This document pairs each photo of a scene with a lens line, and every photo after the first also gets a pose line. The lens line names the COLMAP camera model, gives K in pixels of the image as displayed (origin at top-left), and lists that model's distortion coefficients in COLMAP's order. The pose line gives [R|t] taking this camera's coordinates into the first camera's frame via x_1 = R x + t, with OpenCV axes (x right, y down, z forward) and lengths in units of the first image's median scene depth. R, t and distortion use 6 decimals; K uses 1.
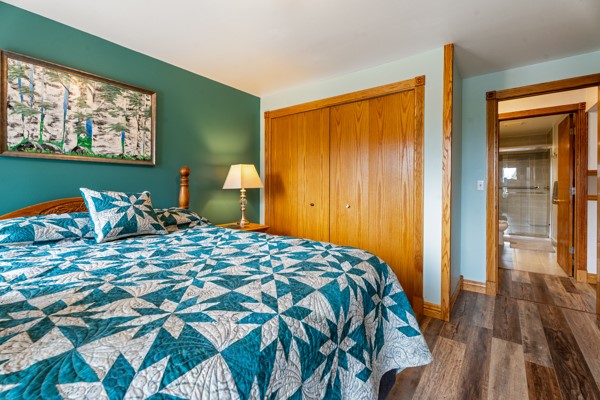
lens RADIAL K [[273.3, 0, 304.1], [0, 273.3, 191.4], [0, 0, 1]] dist [-0.012193, -0.000473]
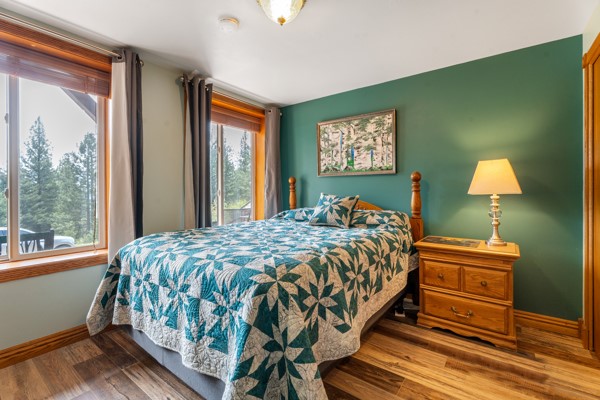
lens RADIAL K [[273.3, 0, 300.6], [0, 273.3, 194.6], [0, 0, 1]] dist [-0.012193, -0.000473]
pose [[-0.024164, 0.004924, -0.999696, 0.689371], [-0.016054, 0.999857, 0.005313, -0.006628], [0.999579, 0.016178, -0.024081, 0.718918]]
